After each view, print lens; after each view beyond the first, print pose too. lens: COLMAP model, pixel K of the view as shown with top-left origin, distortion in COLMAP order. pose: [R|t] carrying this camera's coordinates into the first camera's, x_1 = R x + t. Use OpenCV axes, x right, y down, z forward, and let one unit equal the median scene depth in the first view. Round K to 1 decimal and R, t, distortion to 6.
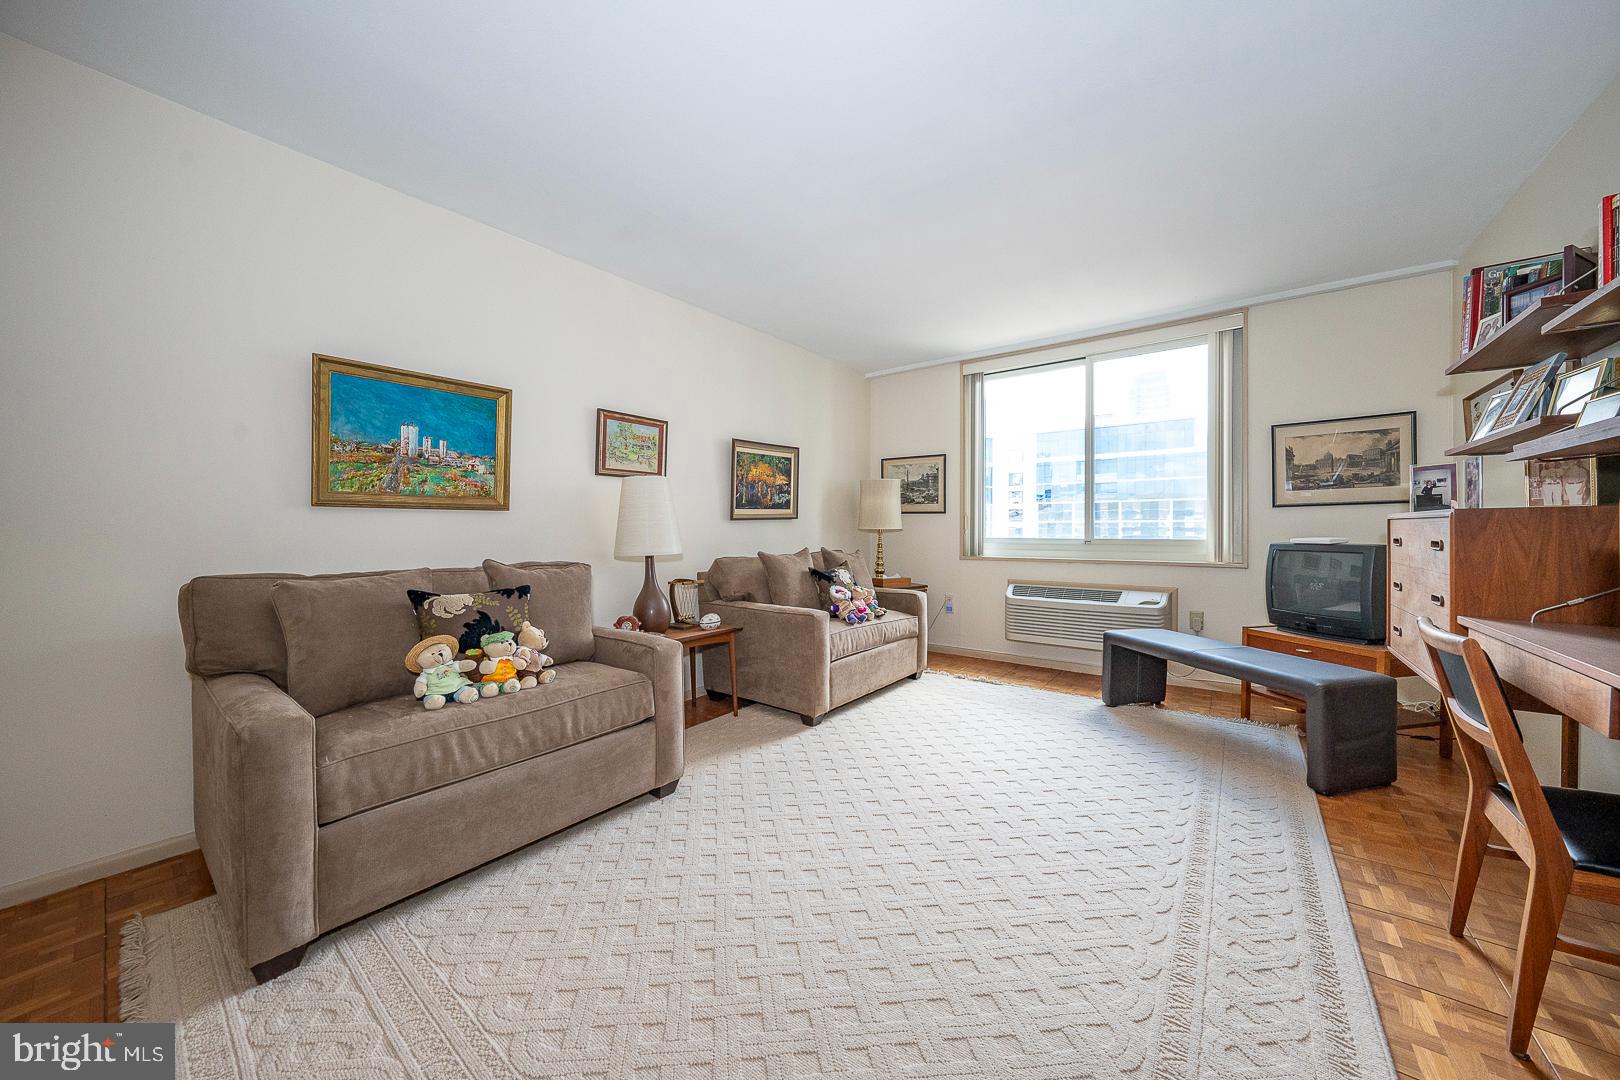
lens RADIAL K [[550.9, 0, 809.0], [0, 550.9, 533.5], [0, 0, 1]] dist [-0.013631, 0.001629]
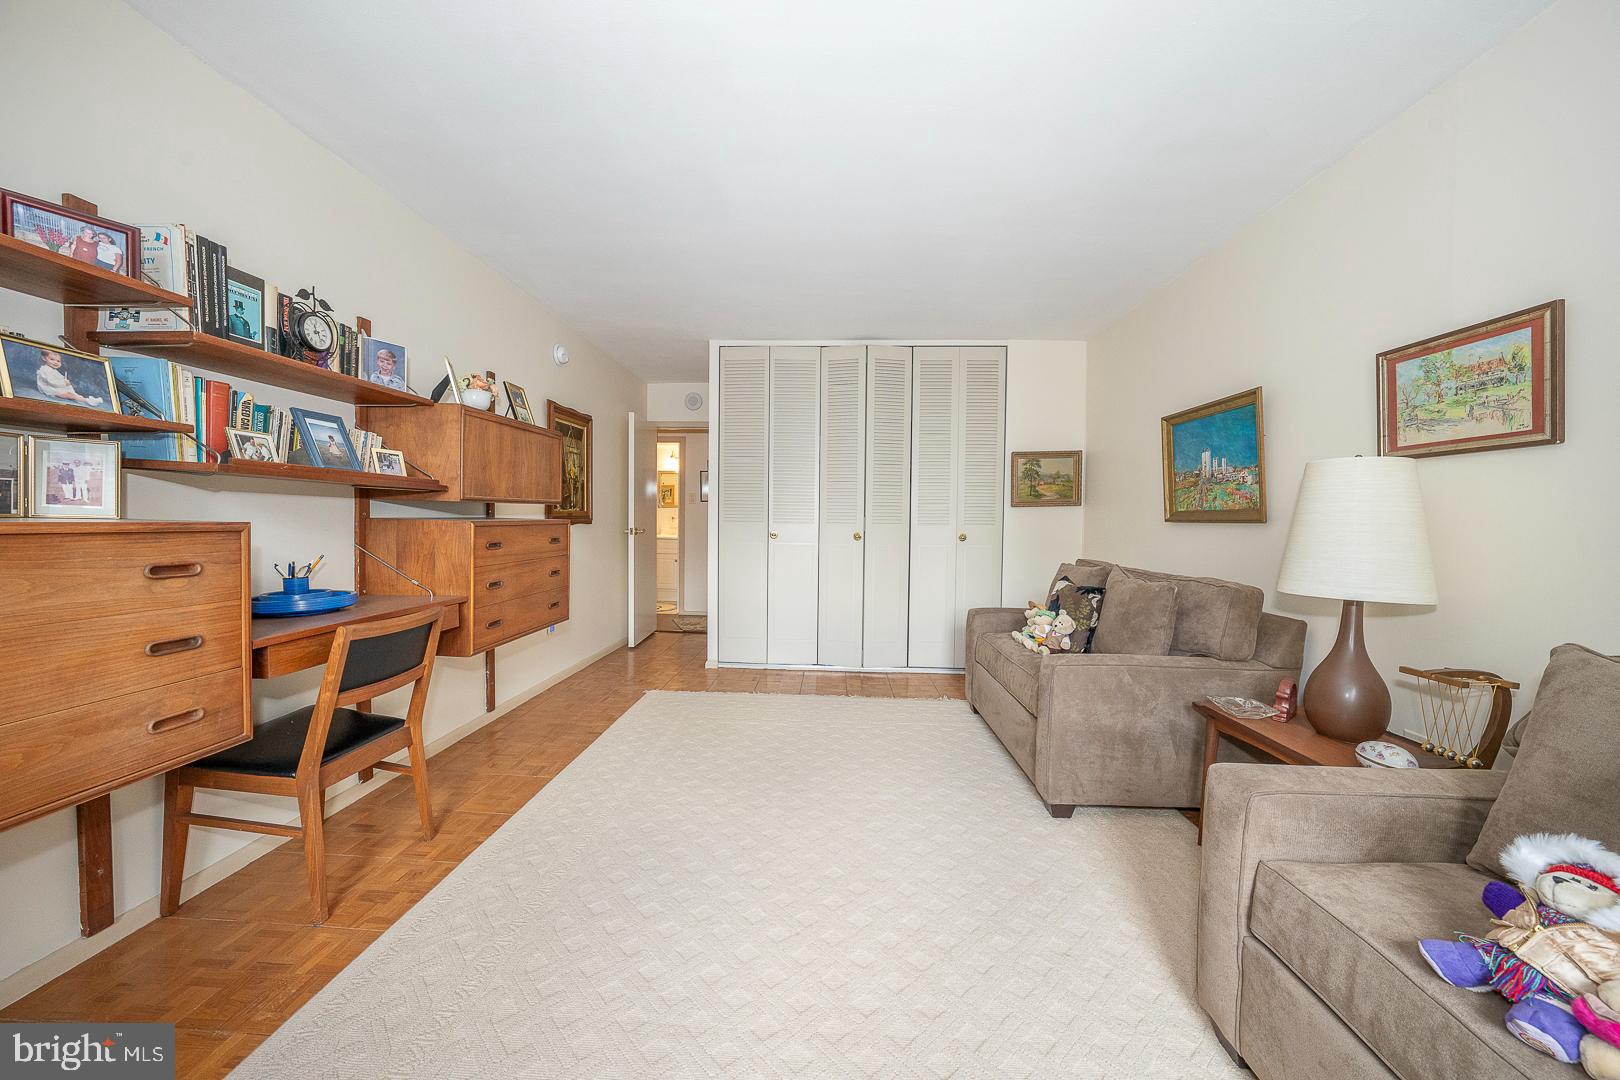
lens RADIAL K [[550.9, 0, 809.1], [0, 550.9, 524.8], [0, 0, 1]] dist [-0.013631, 0.001629]
pose [[-0.816890, 0.008740, -0.576727, 0.583265], [-0.002272, 0.999829, 0.018371, -0.056123], [0.576788, 0.016317, -0.816731, 1.360736]]
